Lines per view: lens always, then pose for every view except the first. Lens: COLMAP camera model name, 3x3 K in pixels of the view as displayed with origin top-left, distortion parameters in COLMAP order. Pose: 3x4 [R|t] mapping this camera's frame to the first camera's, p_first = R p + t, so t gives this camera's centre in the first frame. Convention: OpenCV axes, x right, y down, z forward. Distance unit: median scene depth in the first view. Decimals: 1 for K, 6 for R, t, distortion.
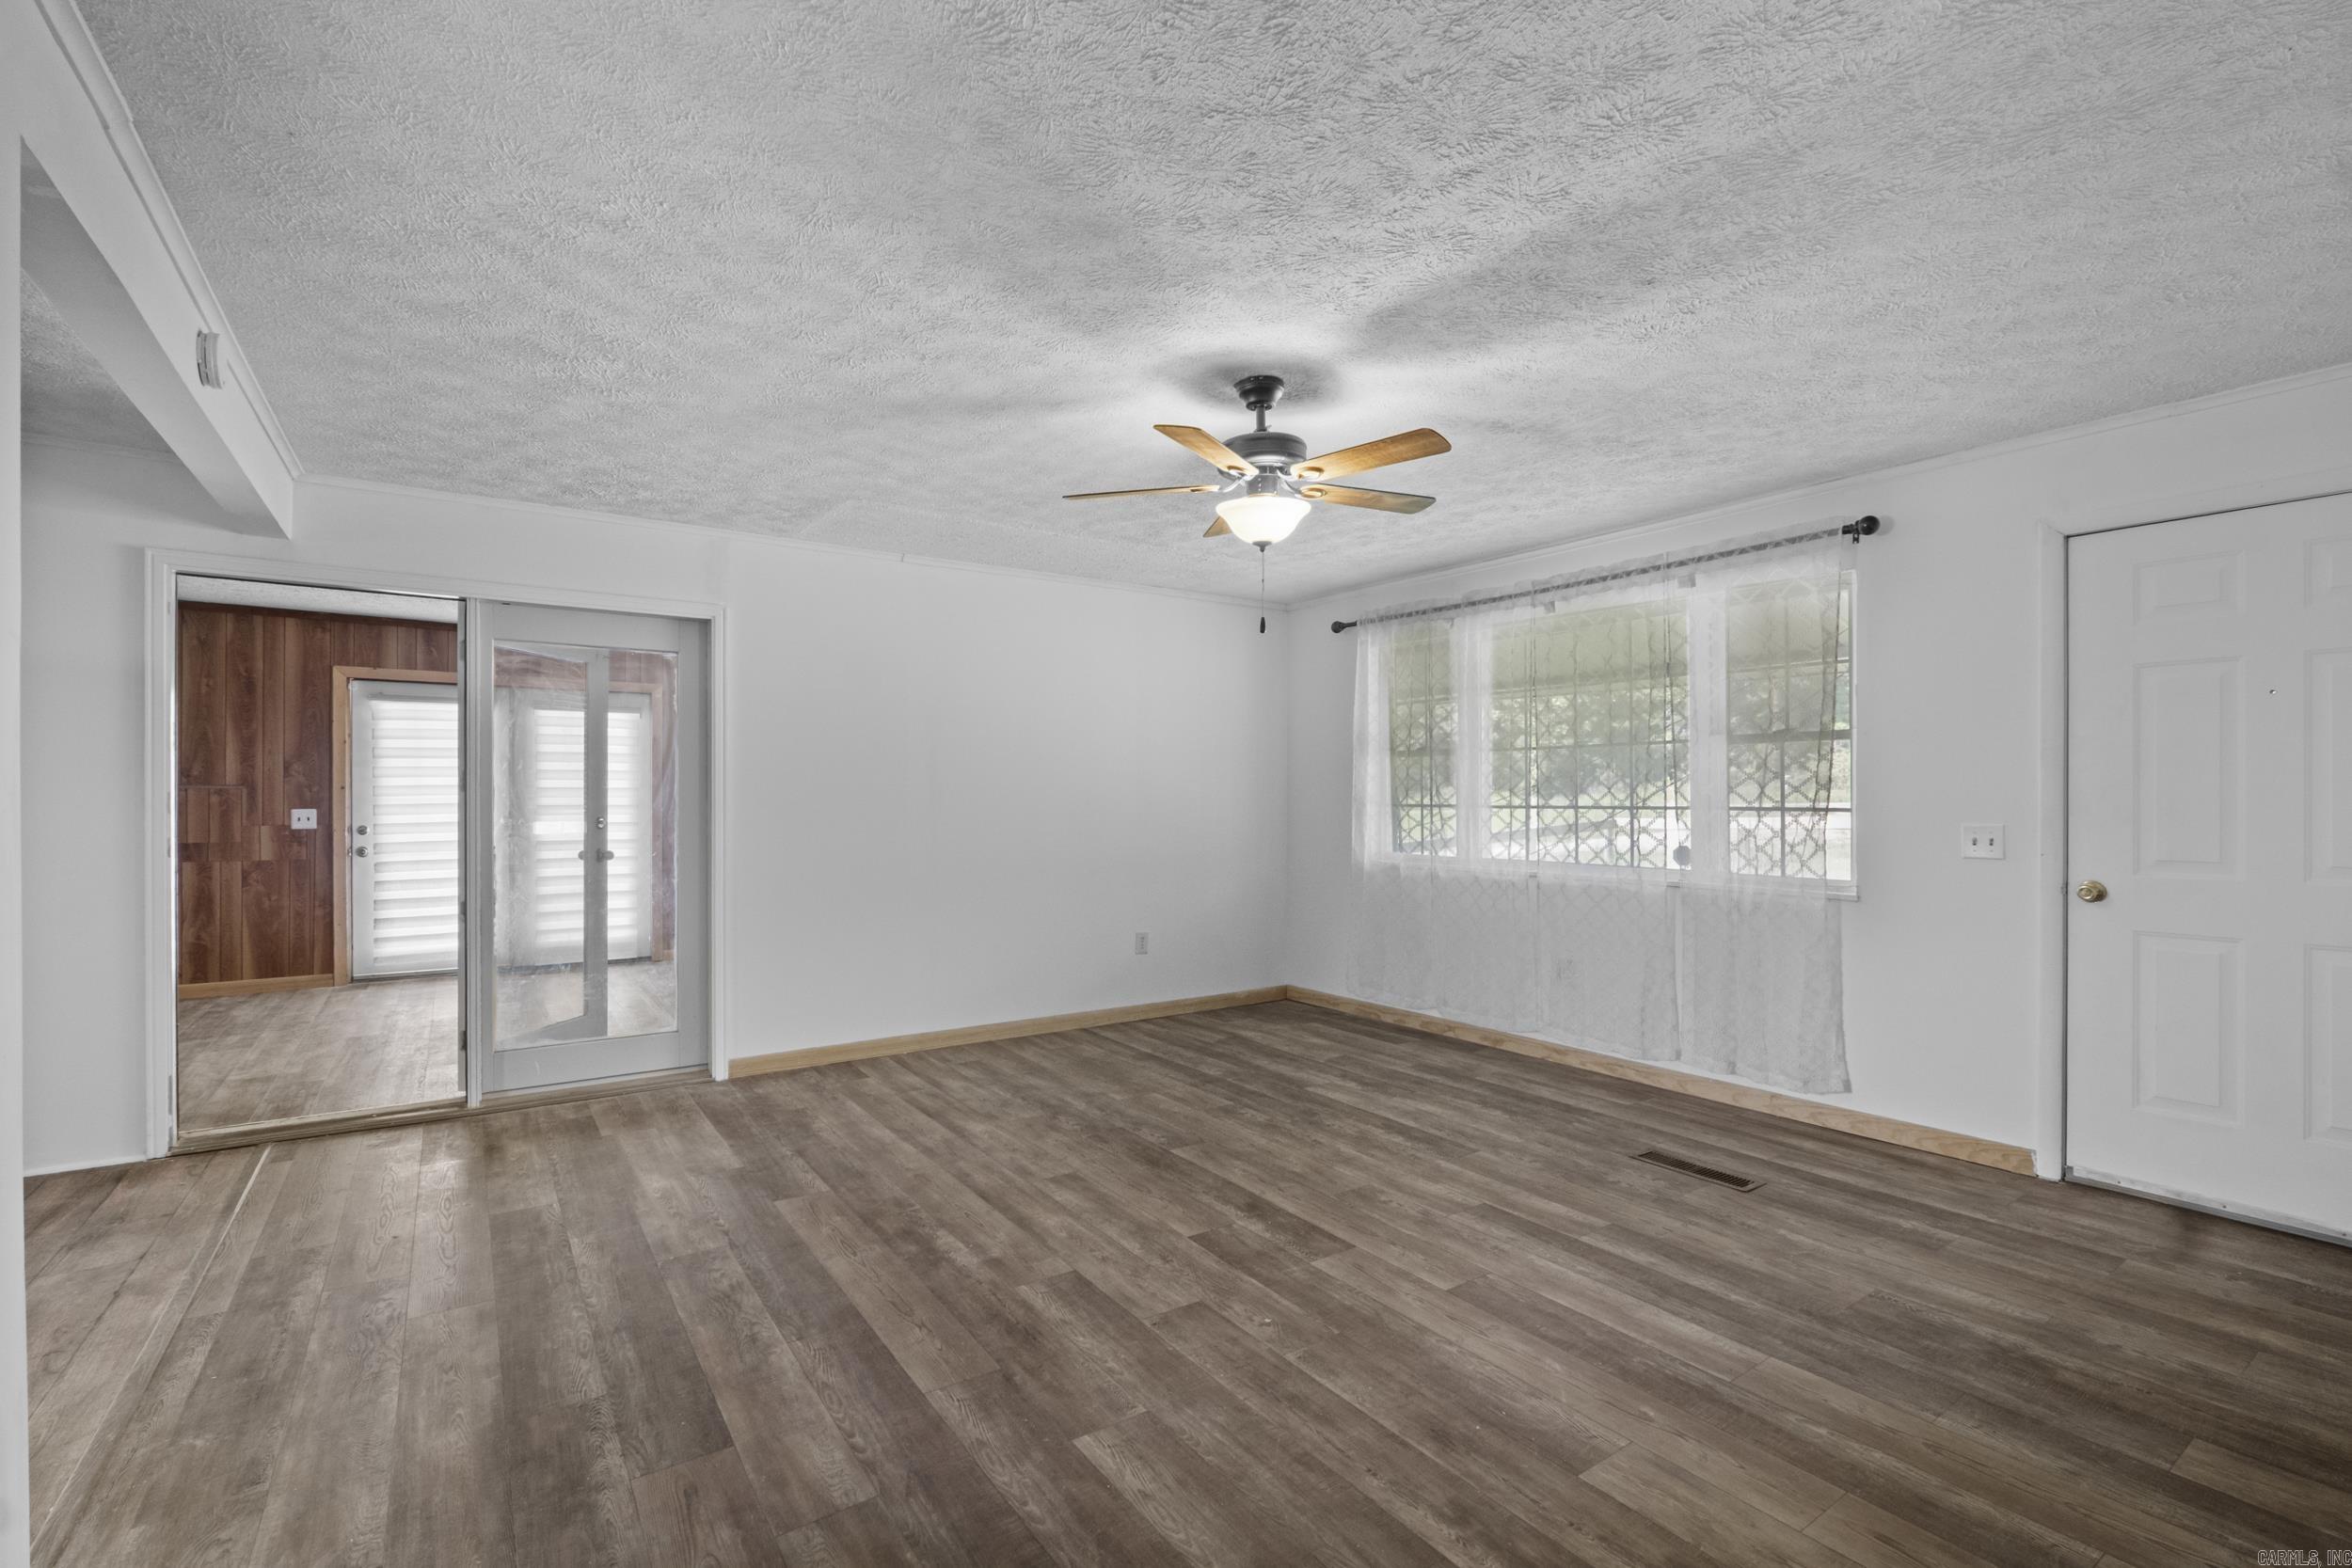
lens RADIAL K [[1013.3, 0, 1143.8], [0, 1013.3, 798.4], [0, 0, 1]] dist [-0.004632, 0.001291]
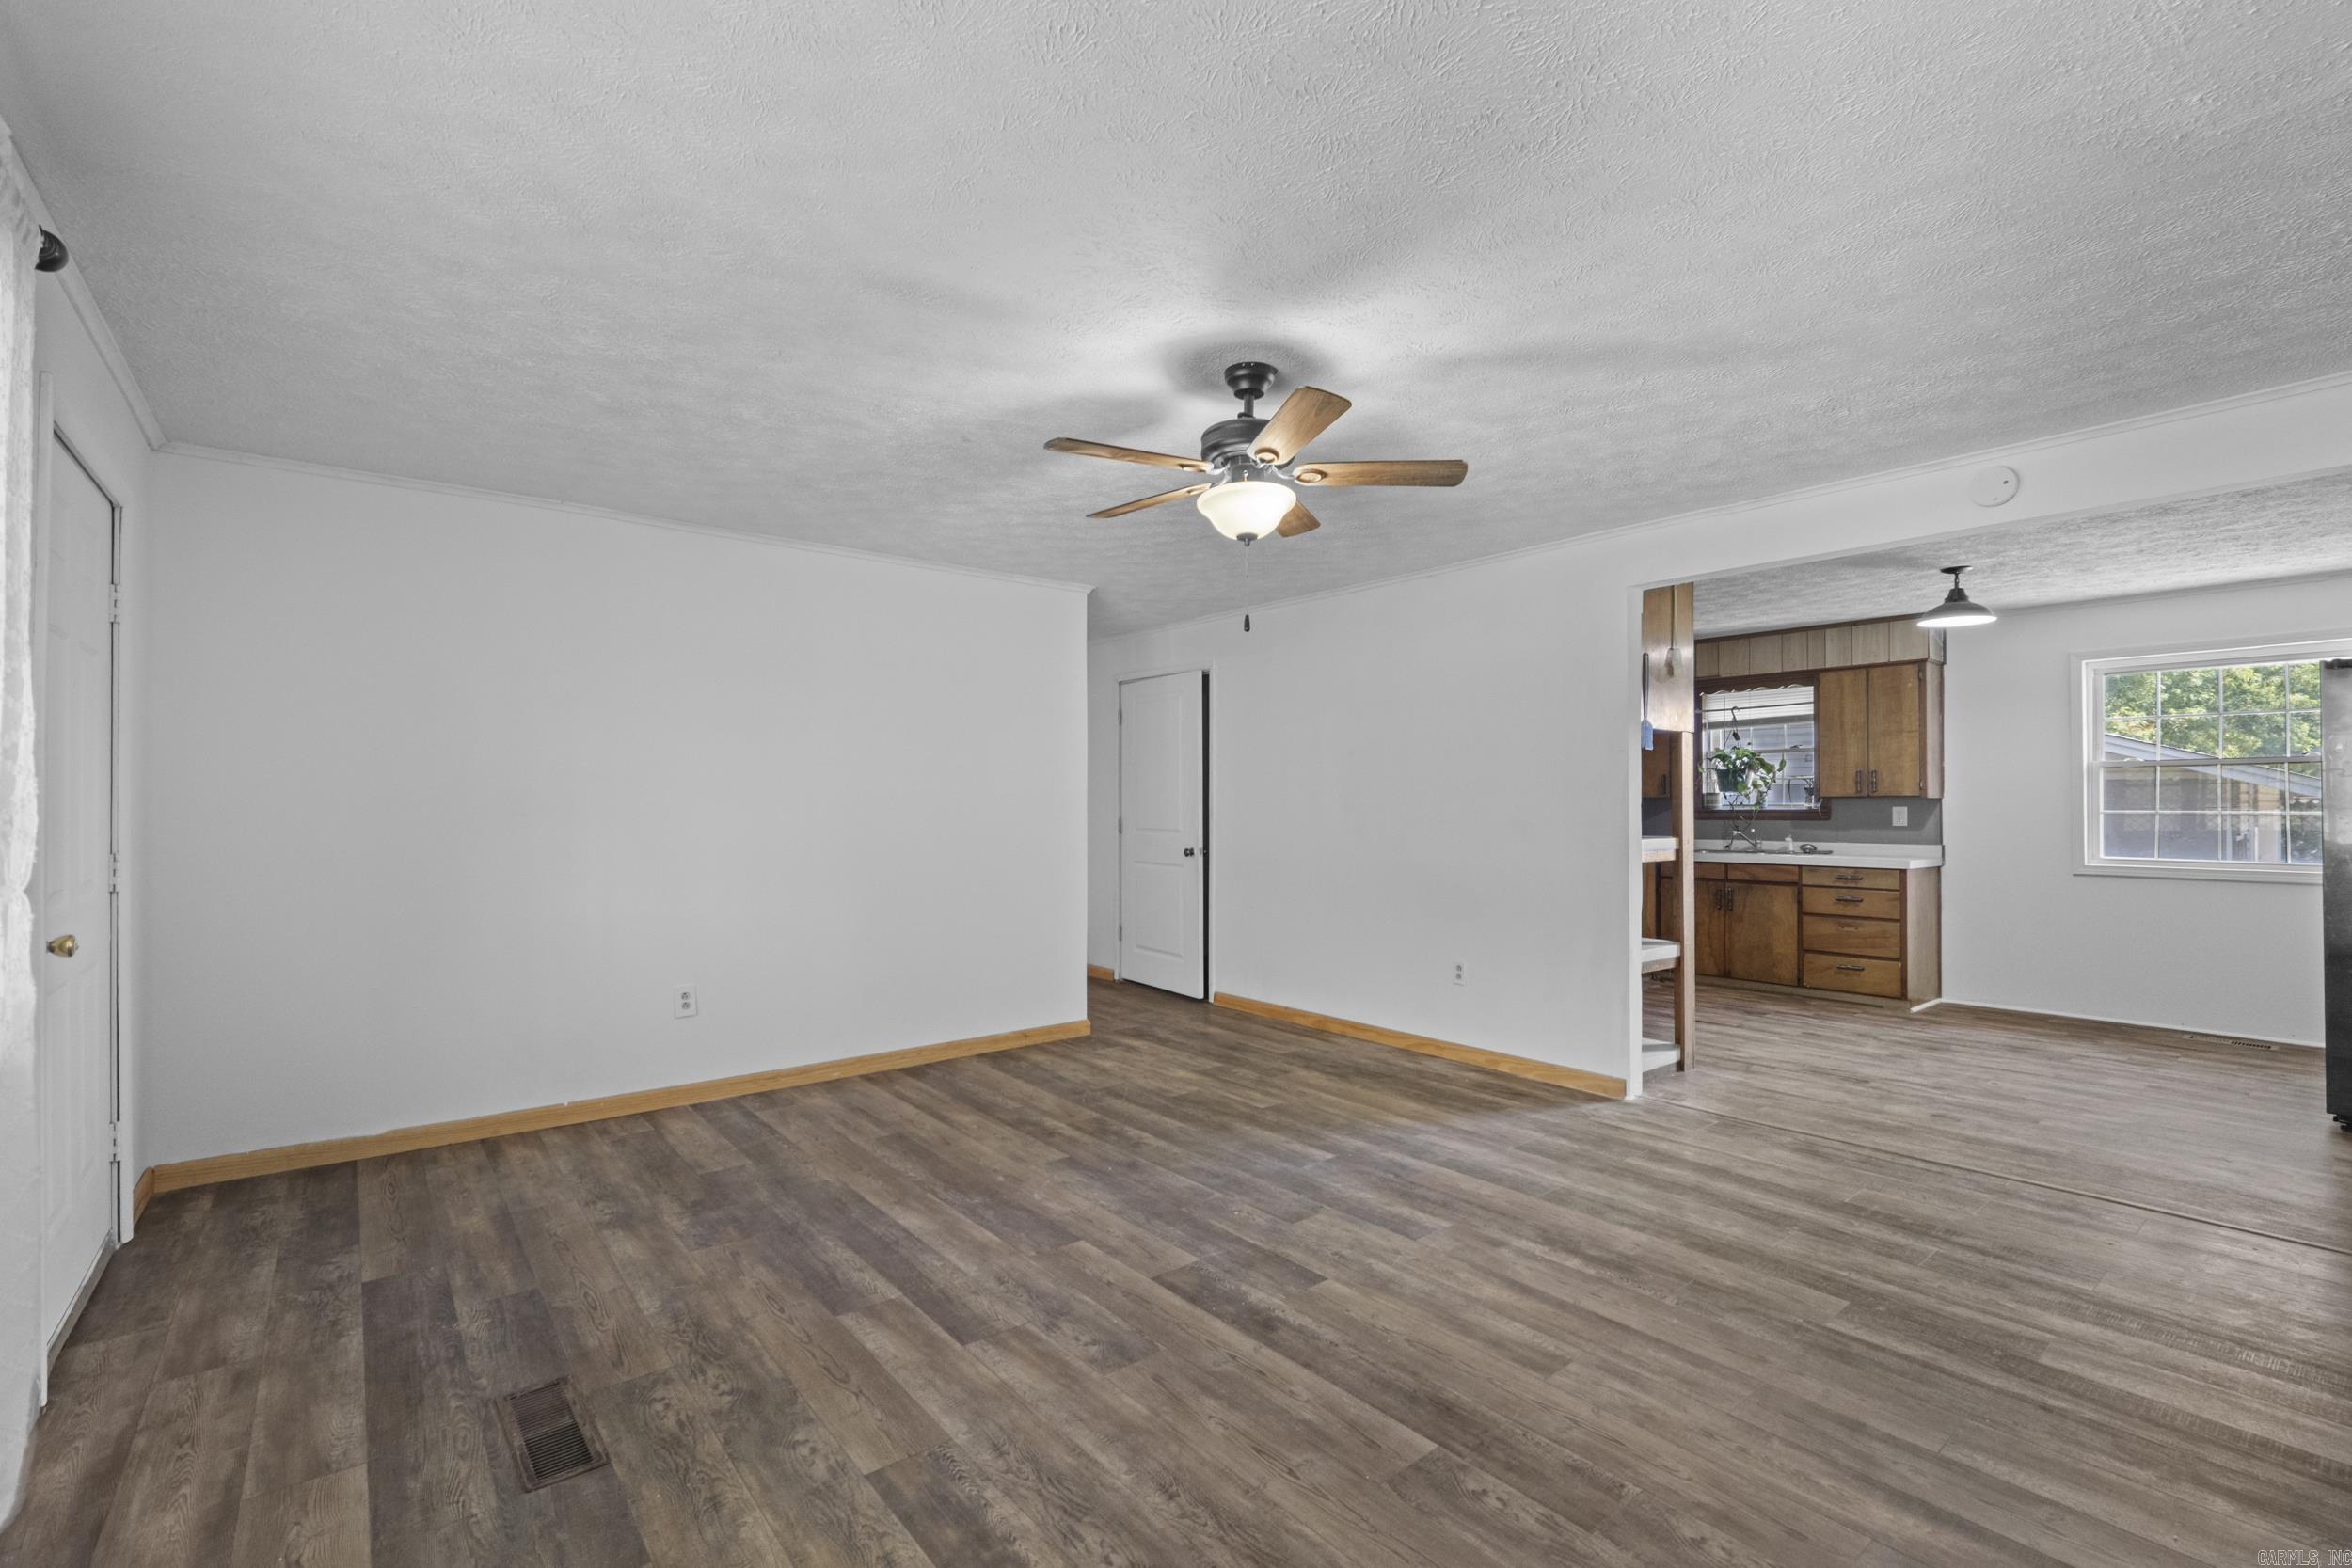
lens RADIAL K [[1013.3, 0, 1144.9], [0, 1013.3, 804.5], [0, 0, 1]] dist [-0.004632, 0.001291]
pose [[-0.997249, 0.003656, -0.074039, 0.272253], [0.003270, 0.999980, 0.005336, -0.006353], [0.074057, 0.005079, -0.997241, 1.869788]]
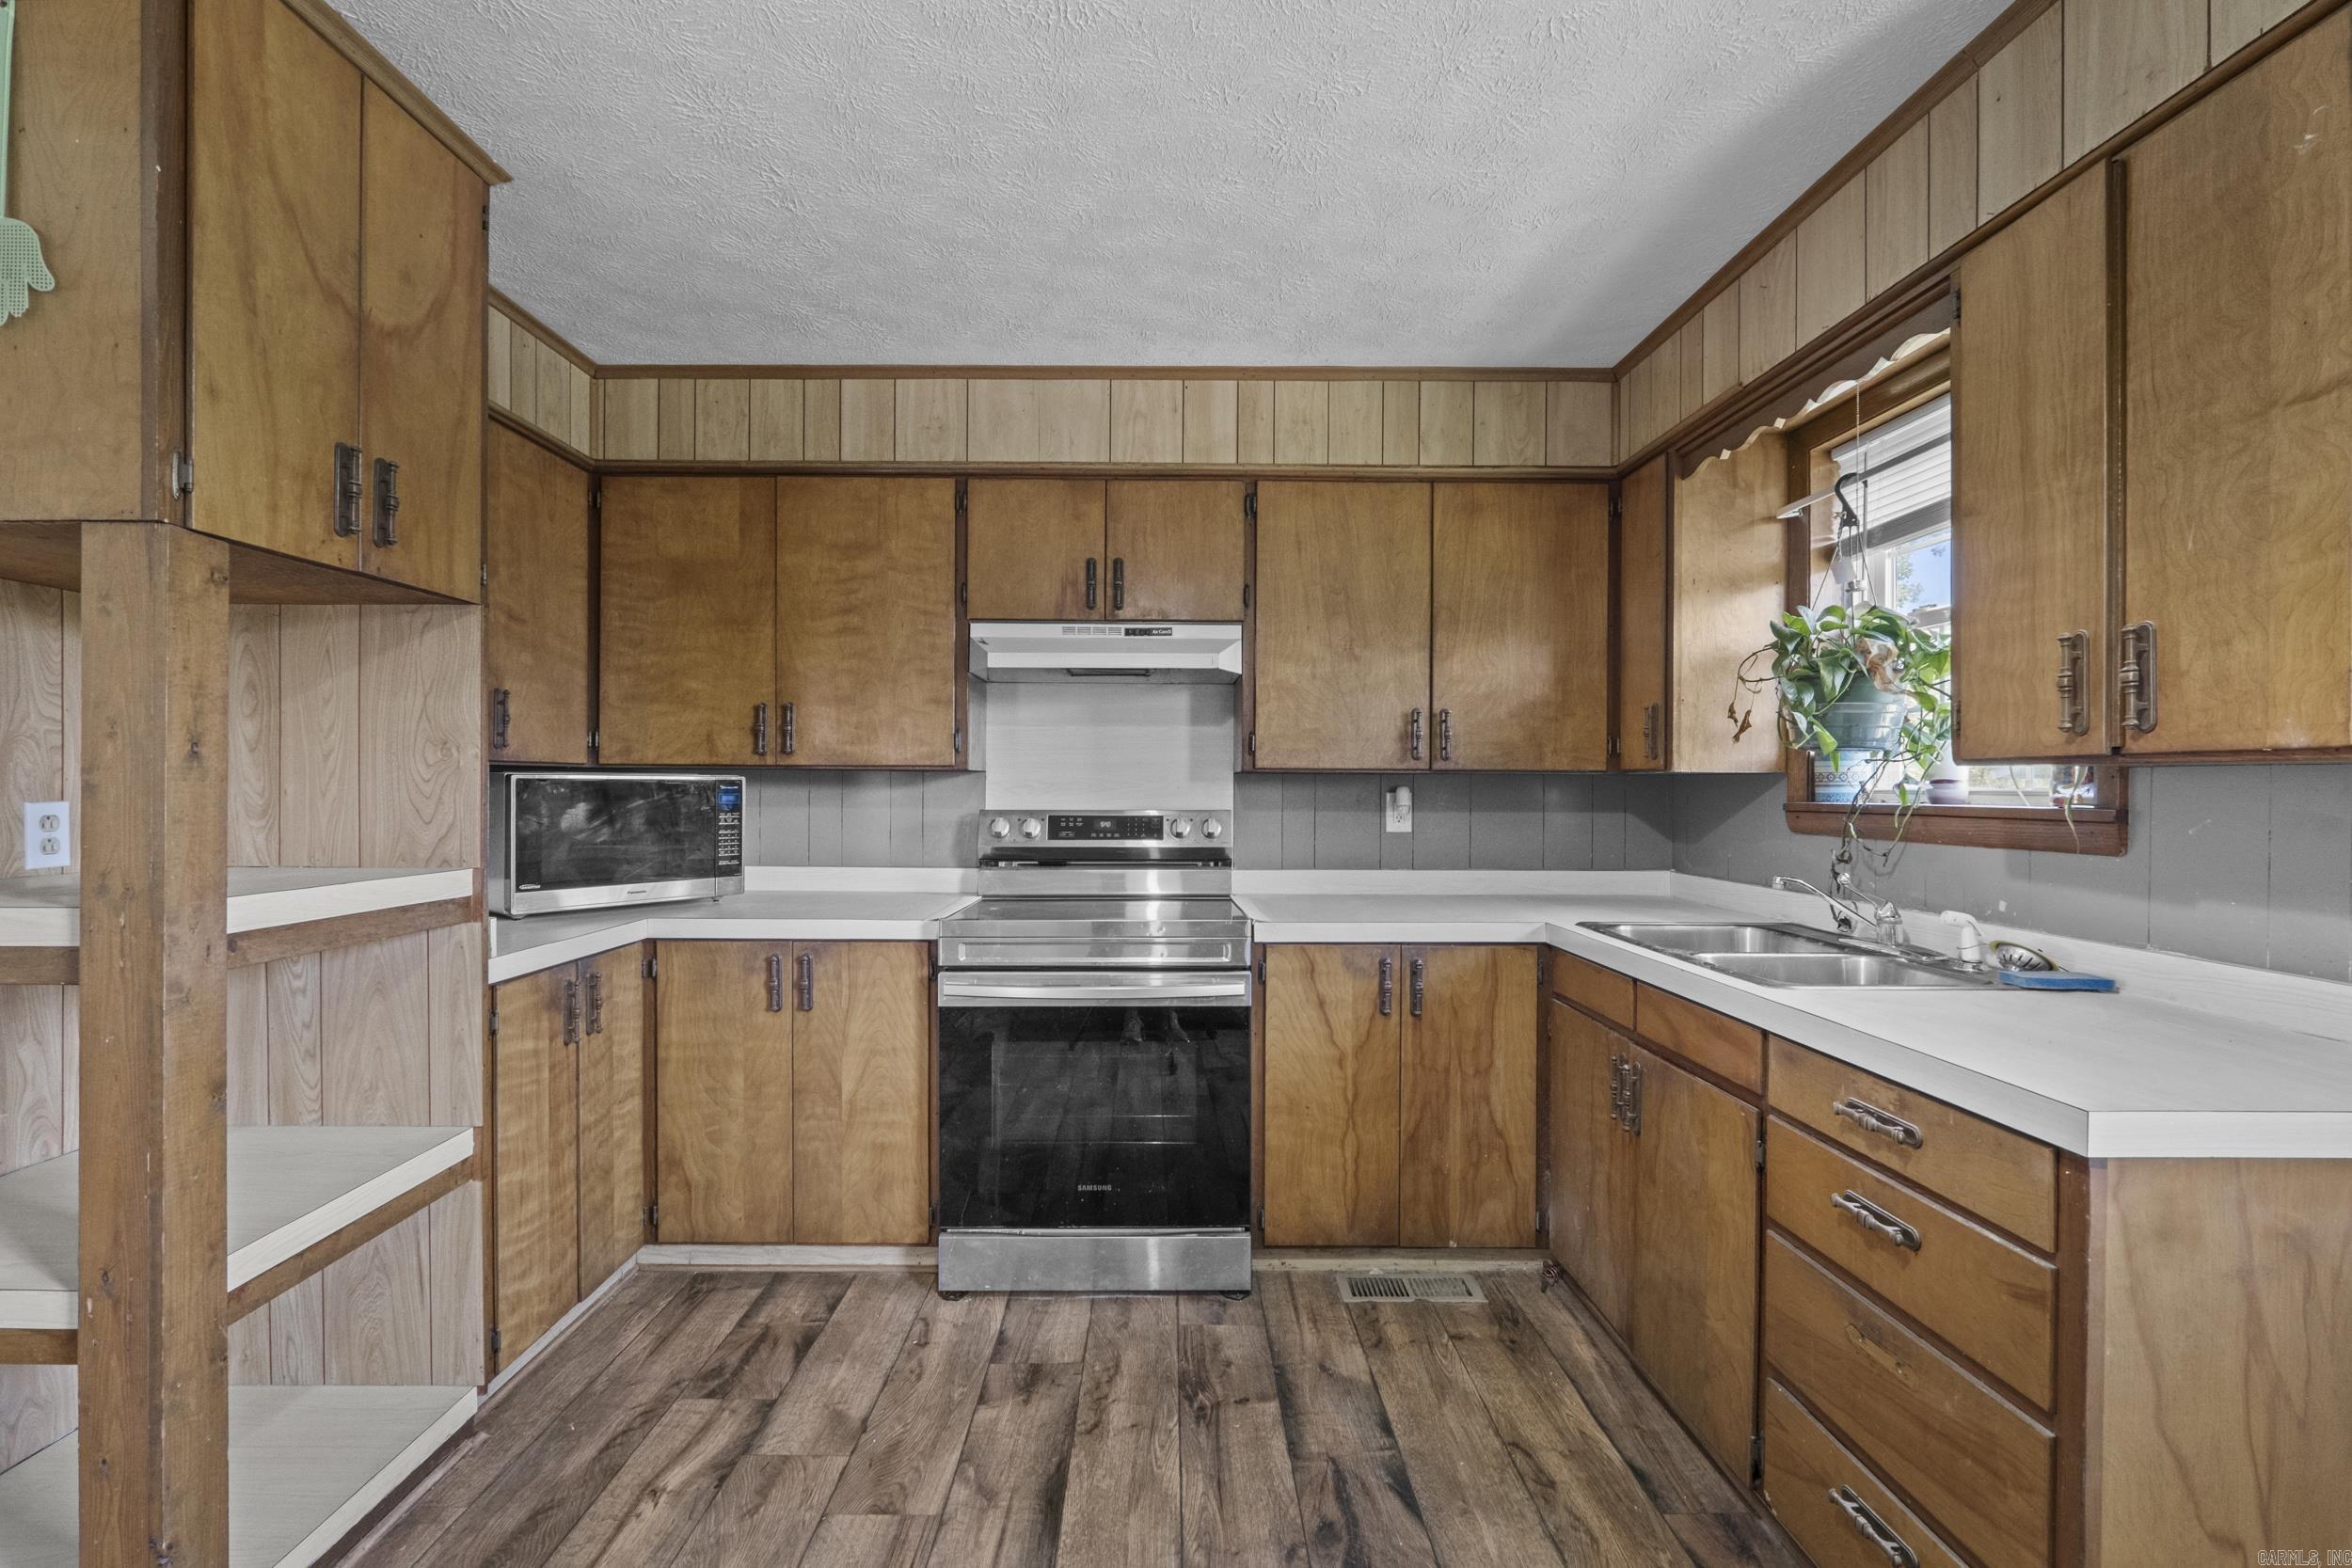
lens RADIAL K [[1013.3, 0, 1156.5], [0, 1013.3, 791.2], [0, 0, 1]] dist [-0.004632, 0.001291]
pose [[-0.833105, -0.003439, 0.553104, -1.342370], [0.002742, 0.999943, 0.010347, 0.003879], [-0.553108, 0.010137, -0.833048, 0.435993]]
